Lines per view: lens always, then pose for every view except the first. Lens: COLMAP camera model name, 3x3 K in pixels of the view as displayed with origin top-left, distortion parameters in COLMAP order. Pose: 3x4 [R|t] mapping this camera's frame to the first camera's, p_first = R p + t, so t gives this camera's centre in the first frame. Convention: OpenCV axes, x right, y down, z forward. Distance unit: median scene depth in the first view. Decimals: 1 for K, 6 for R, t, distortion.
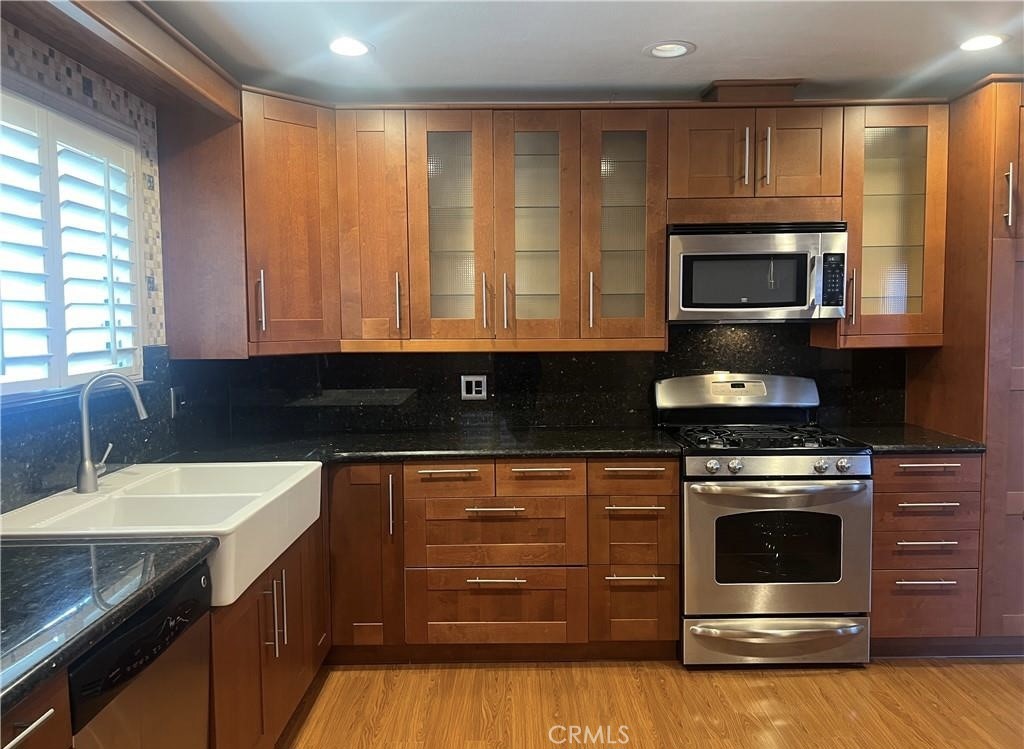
lens RADIAL K [[774.7, 0, 512.0], [0, 774.7, 374.5], [0, 0, 1]] dist [0.010186, -0.009879]
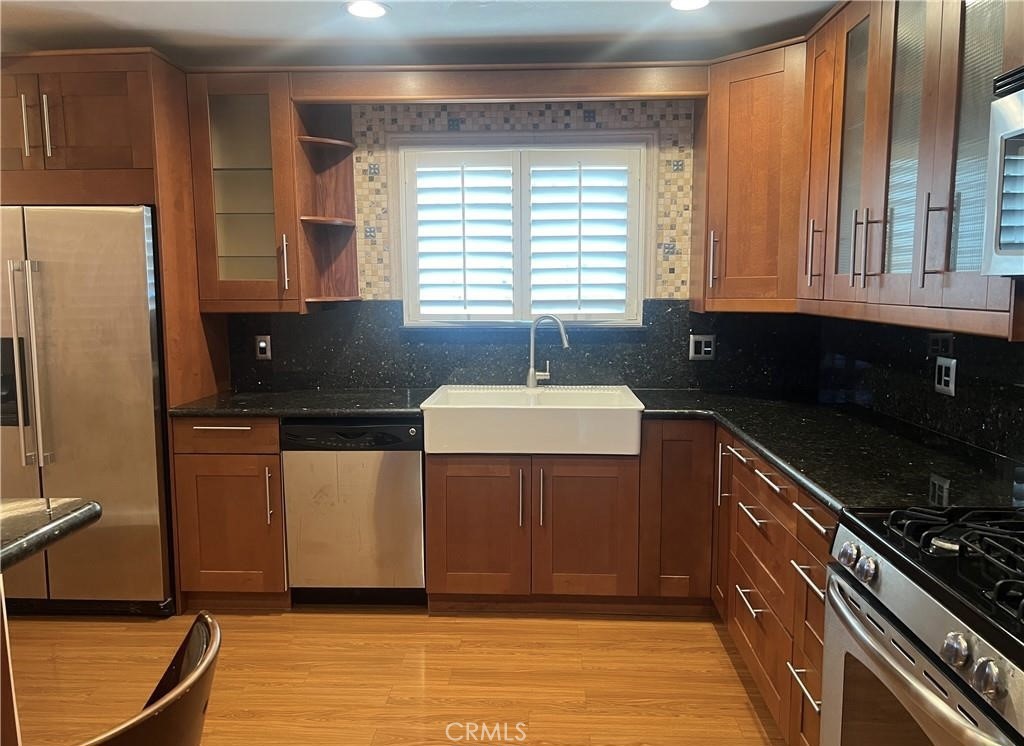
lens RADIAL K [[774.7, 0, 512.0], [0, 774.7, 373.0], [0, 0, 1]] dist [0.010186, -0.009879]
pose [[-0.034850, 0.119222, -0.992256, 0.784892], [-0.062959, 0.990625, 0.121237, -0.053398], [0.997407, 0.066696, -0.027017, 0.776205]]
